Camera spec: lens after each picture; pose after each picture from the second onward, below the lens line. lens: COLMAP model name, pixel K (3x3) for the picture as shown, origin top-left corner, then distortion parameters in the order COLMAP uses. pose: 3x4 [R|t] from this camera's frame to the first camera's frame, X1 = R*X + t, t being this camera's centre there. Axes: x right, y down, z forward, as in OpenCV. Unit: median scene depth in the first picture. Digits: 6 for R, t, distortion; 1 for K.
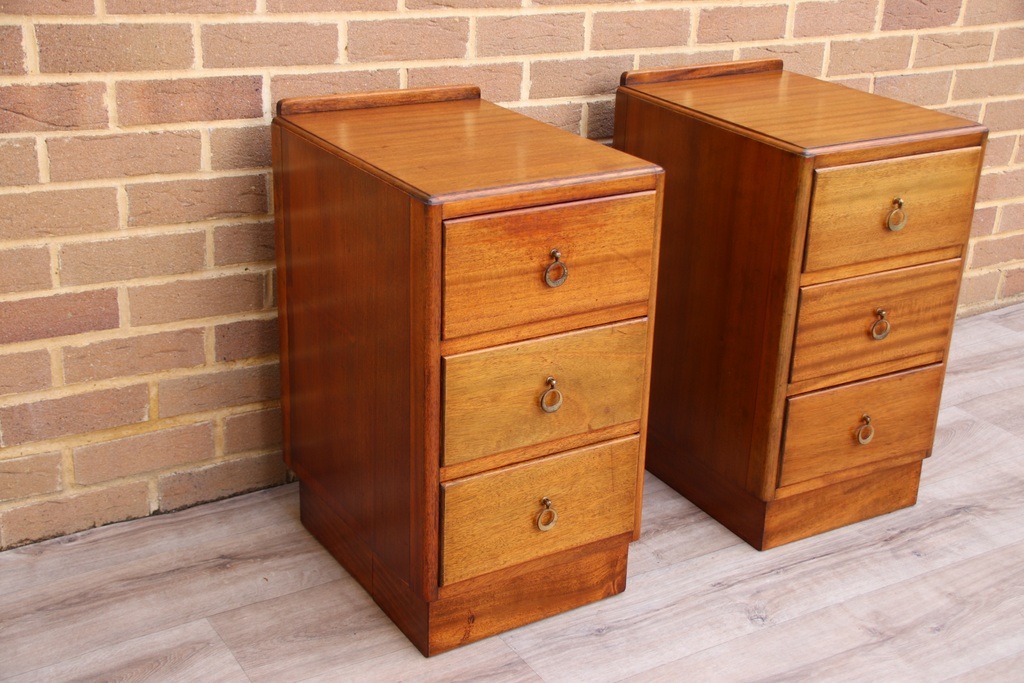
lens RADIAL K [[1363.8, 0, 517.2], [0, 1363.8, 342.0], [0, 0, 1]] dist [0.054922, 0.576678]
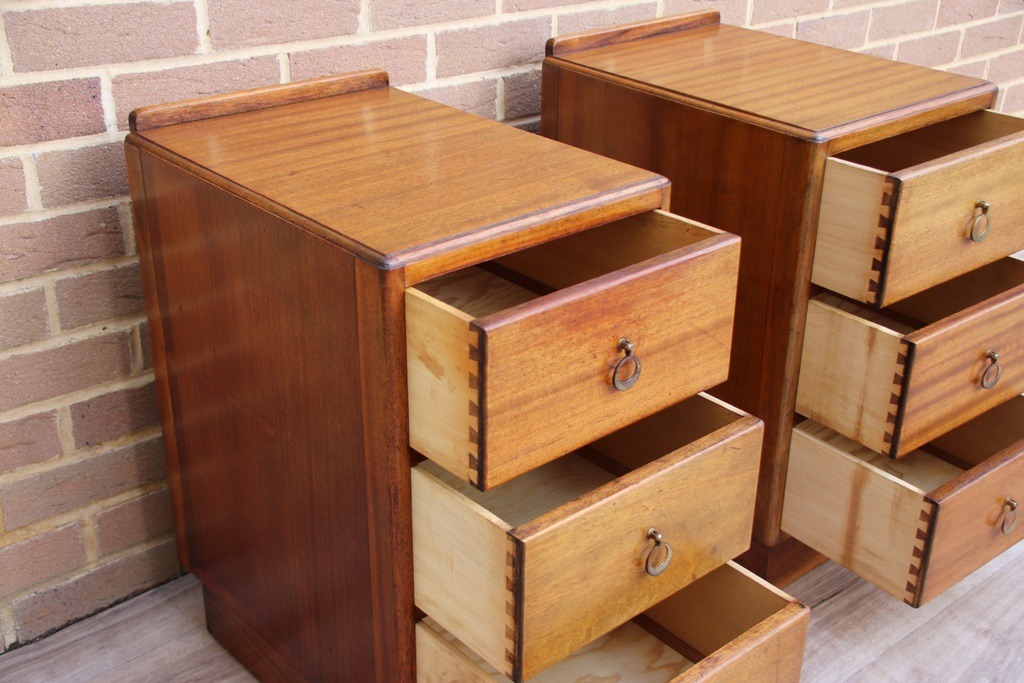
lens RADIAL K [[1249.4, 0, 517.6], [0, 1249.4, 351.5], [0, 0, 1]] dist [0.002570, 0.464844]
pose [[0.985503, -0.094740, 0.140742, -0.070139], [0.083556, 0.993010, 0.083365, -0.081367], [-0.147656, -0.070397, 0.986530, 0.268134]]
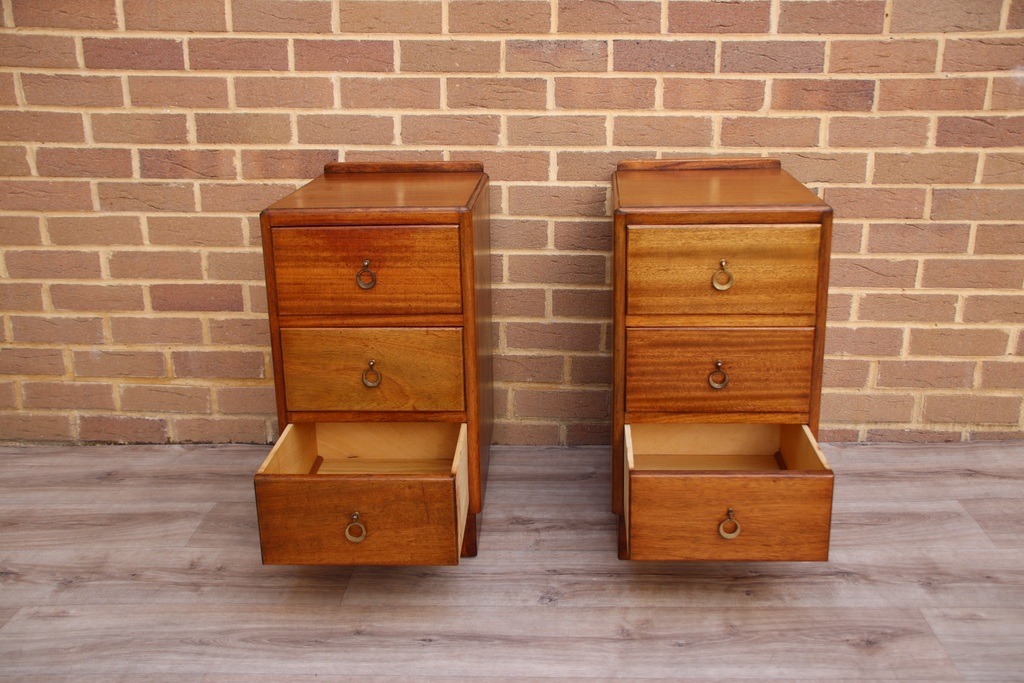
lens RADIAL K [[1059.5, 0, 513.2], [0, 1059.5, 343.9], [0, 0, 1]] dist [-0.070325, 0.288514]
pose [[0.827438, 0.111457, -0.550385, 0.591481], [-0.165890, 0.984878, -0.049952, 0.033152], [0.536494, 0.132635, 0.833416, 0.185562]]
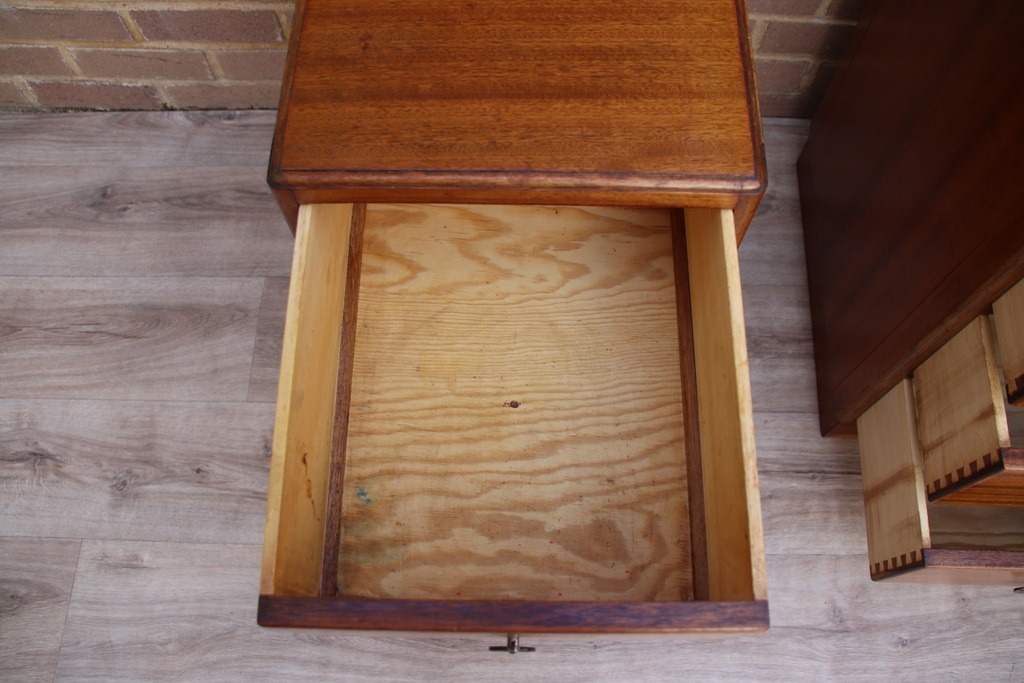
lens RADIAL K [[863.2, 0, 514.6], [0, 863.2, 344.7], [0, 0, 1]] dist [-0.148025, 0.142594]
pose [[0.838337, 0.486734, -0.245522, 0.118968], [-0.166586, 0.657555, 0.734759, -0.268032], [0.519076, -0.575076, 0.632335, 0.594418]]
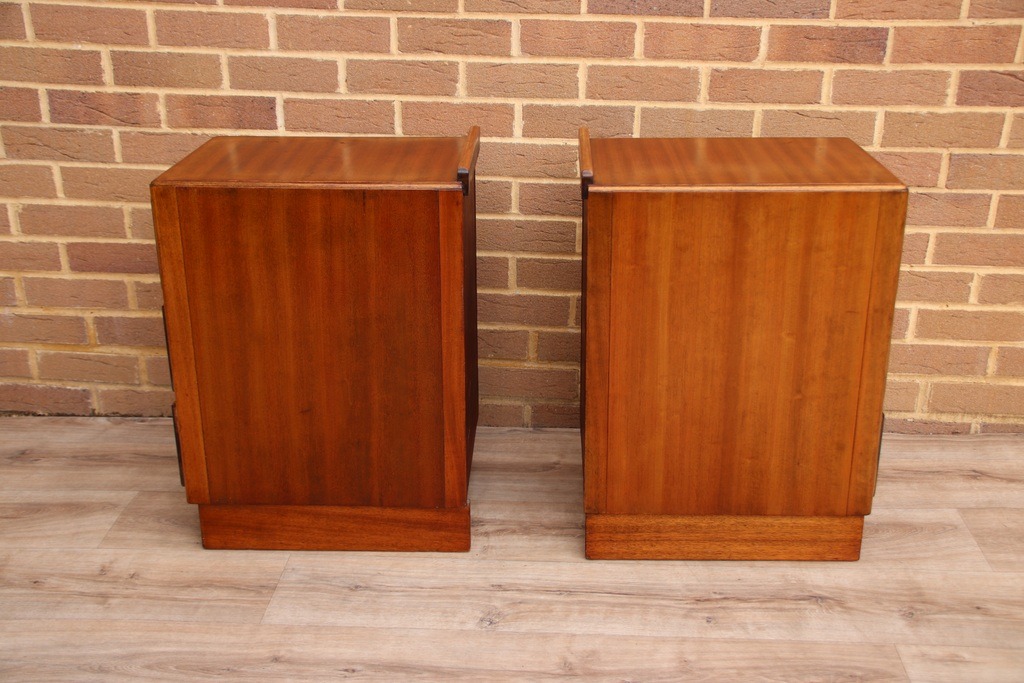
lens RADIAL K [[1149.7, 0, 514.2], [0, 1149.7, 342.9], [0, 0, 1]] dist [-0.034582, 0.359218]
pose [[0.818178, 0.175494, -0.547527, 0.611232], [-0.184481, 0.982058, 0.039098, -0.049744], [0.544565, 0.069019, 0.835874, 0.228308]]
